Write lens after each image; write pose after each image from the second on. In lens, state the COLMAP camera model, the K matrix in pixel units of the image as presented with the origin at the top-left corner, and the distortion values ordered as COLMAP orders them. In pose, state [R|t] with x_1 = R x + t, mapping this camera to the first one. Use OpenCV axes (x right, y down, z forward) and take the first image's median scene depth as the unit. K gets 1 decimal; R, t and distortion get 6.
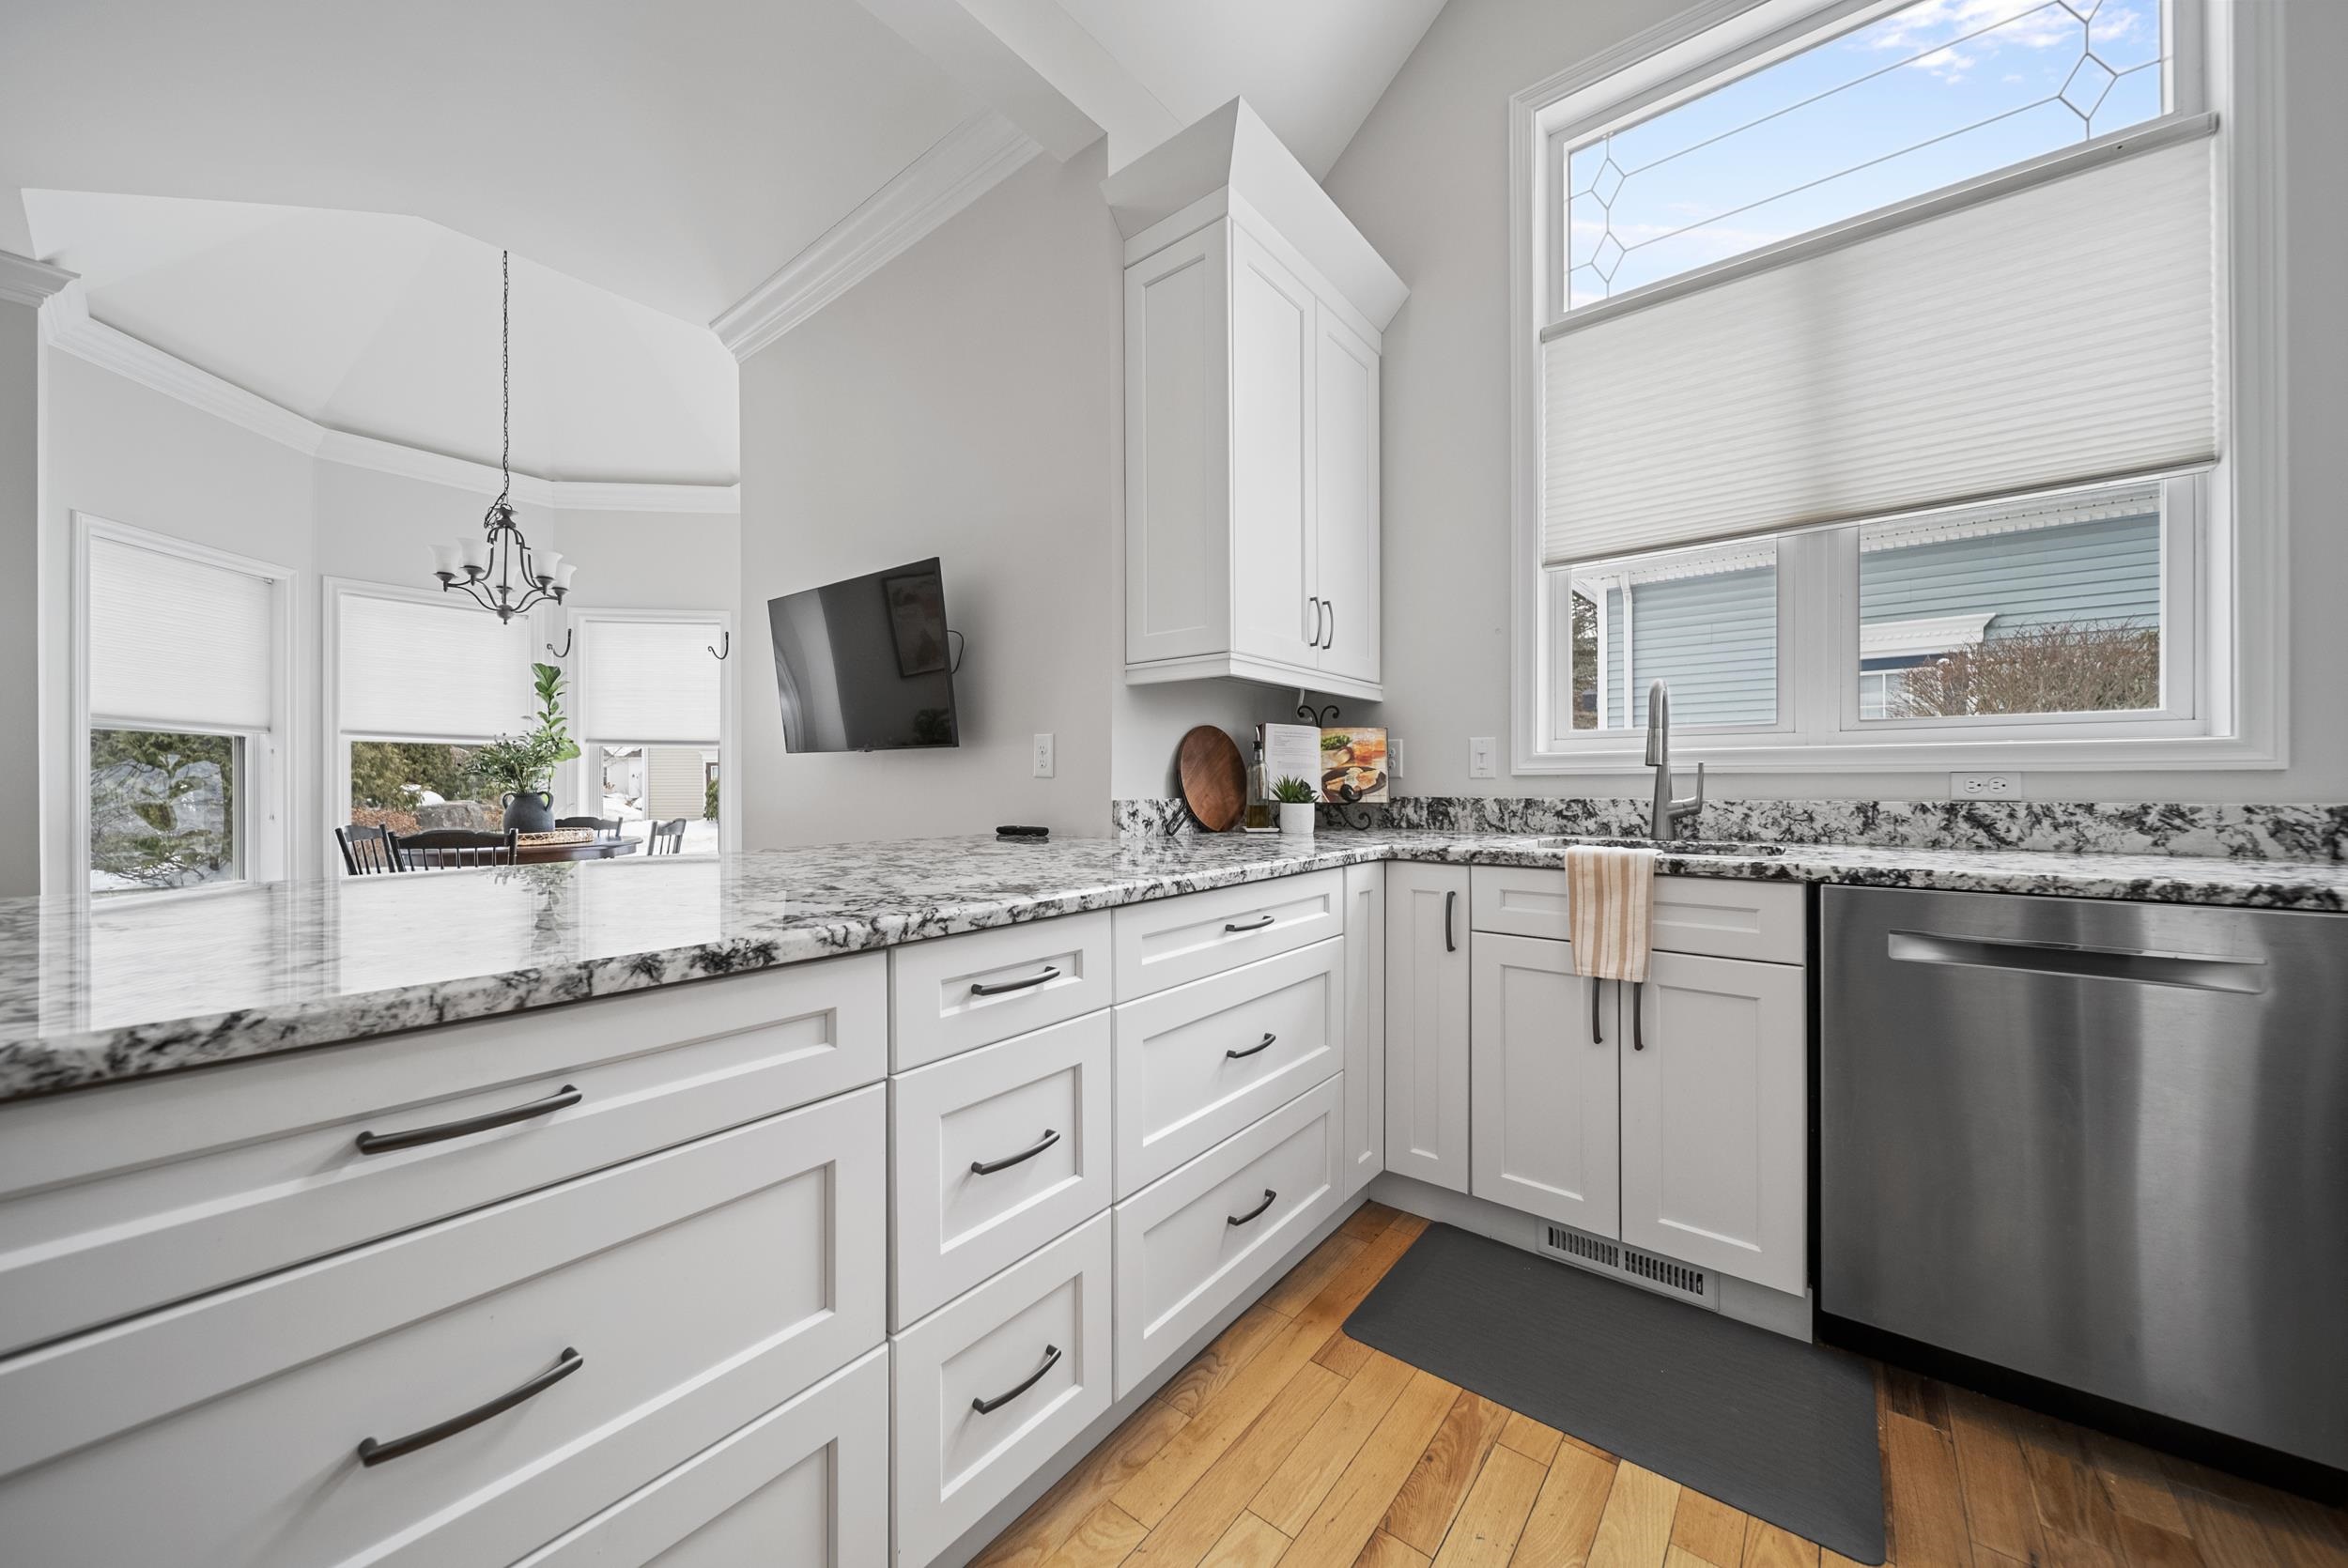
lens RADIAL K [[830.3, 0, 1172.4], [0, 830.3, 782.3], [0, 0, 1]] dist [0.000122, -0.001776]
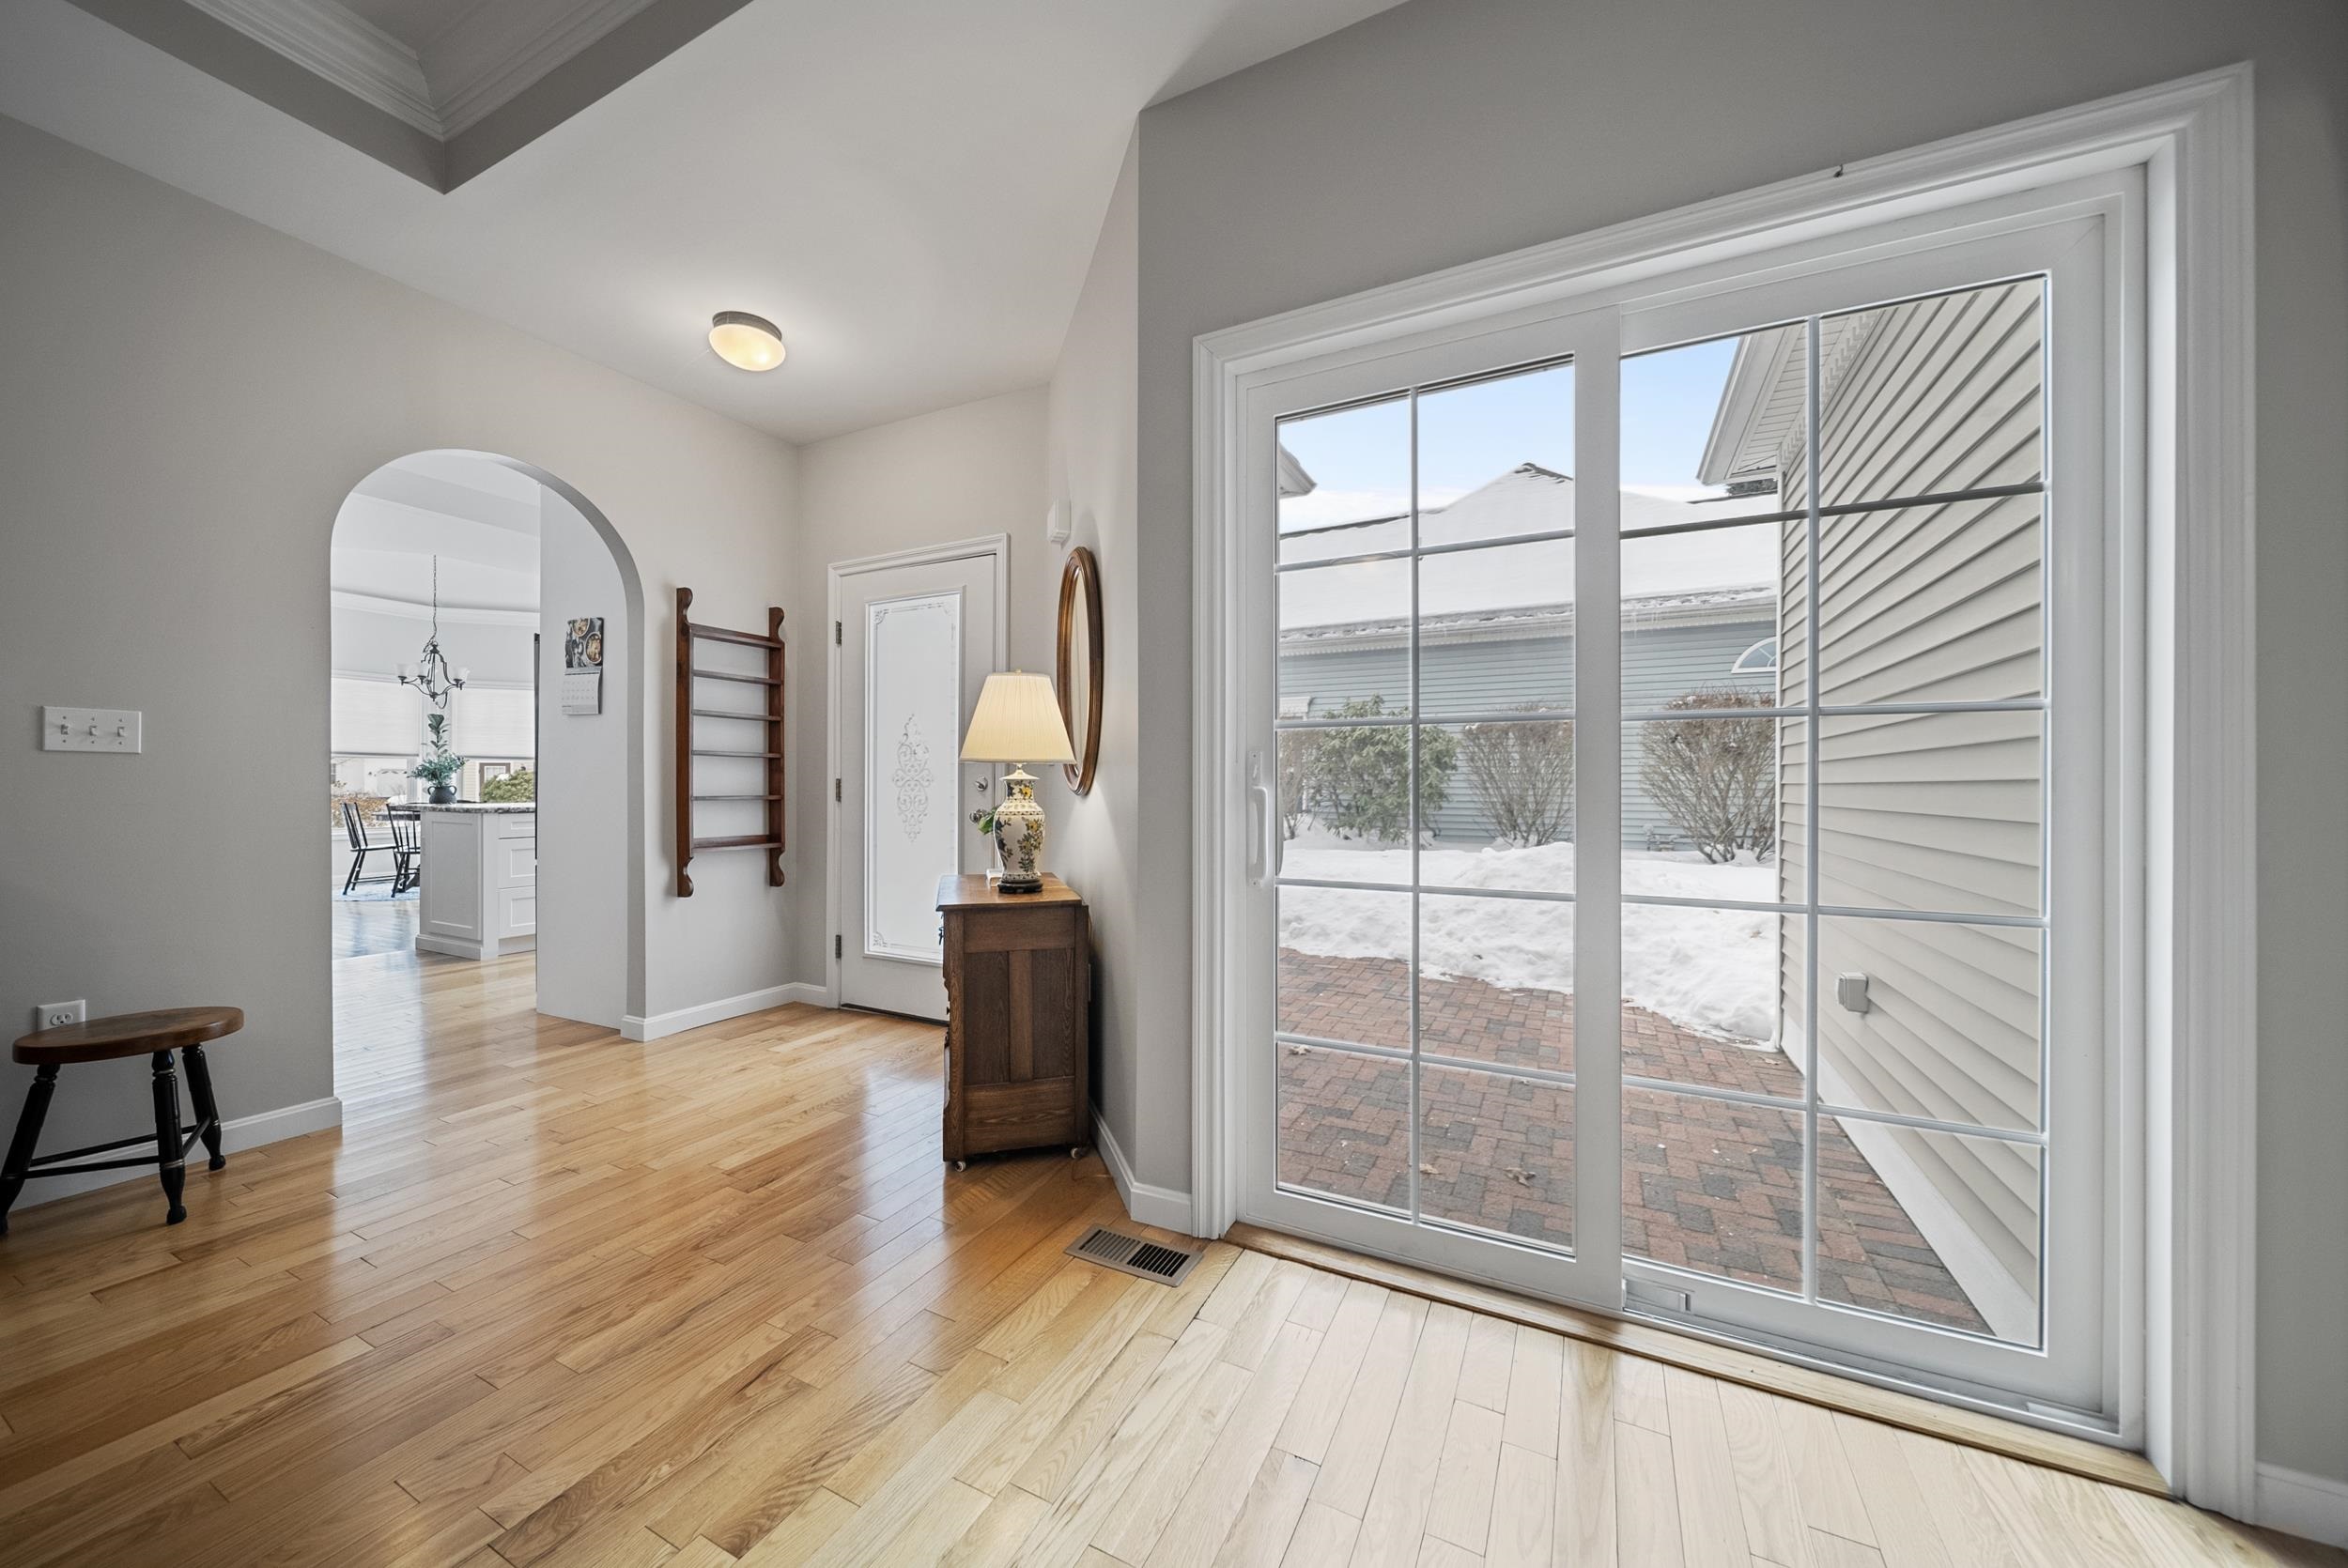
lens RADIAL K [[831.2, 0, 1177.4], [0, 831.2, 784.5], [0, 0, 1]] dist [-0.000186, -0.000251]
pose [[0.978386, 0.006743, 0.206677, 0.984418], [-0.006184, 0.999975, -0.003353, 0.008669], [-0.206695, 0.002003, 0.978403, -2.454972]]
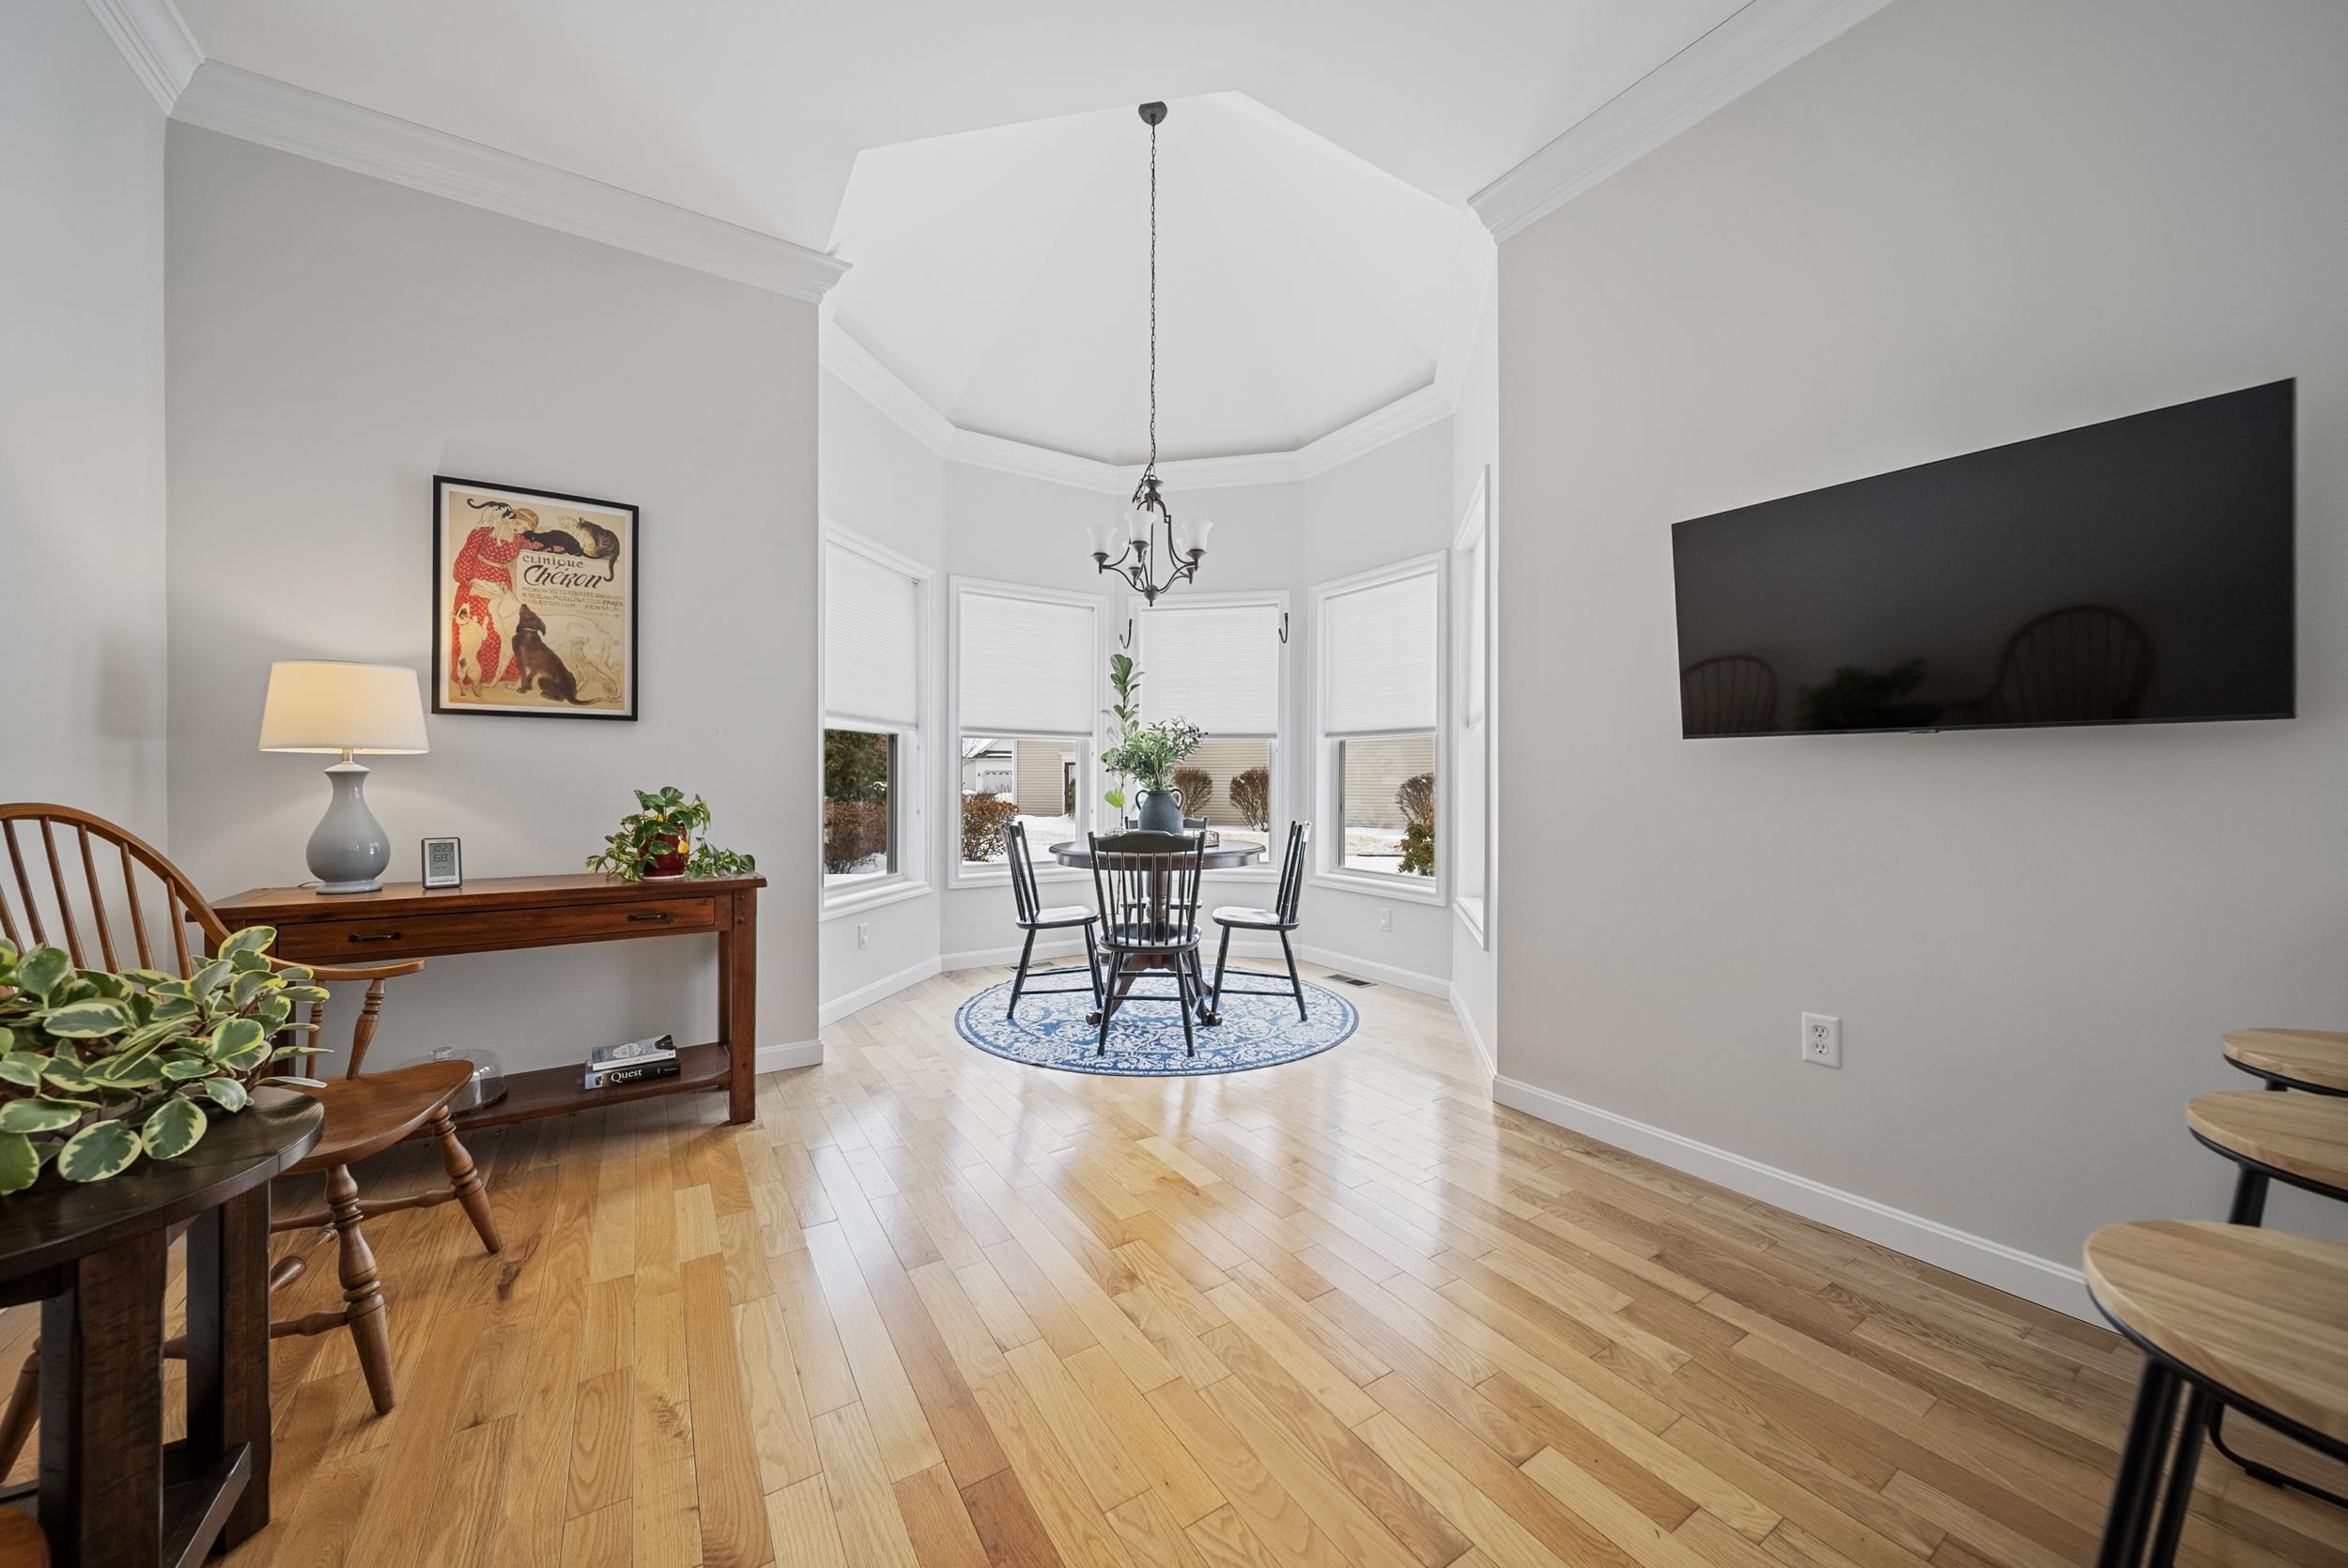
lens RADIAL K [[831.6, 0, 1174.9], [0, 831.6, 776.8], [0, 0, 1]] dist [-0.000568, -0.000529]
pose [[0.947636, 0.001944, -0.319347, -0.904169], [-0.003855, 0.999978, -0.005353, 0.006122], [0.319329, 0.006304, 0.947623, 0.255698]]
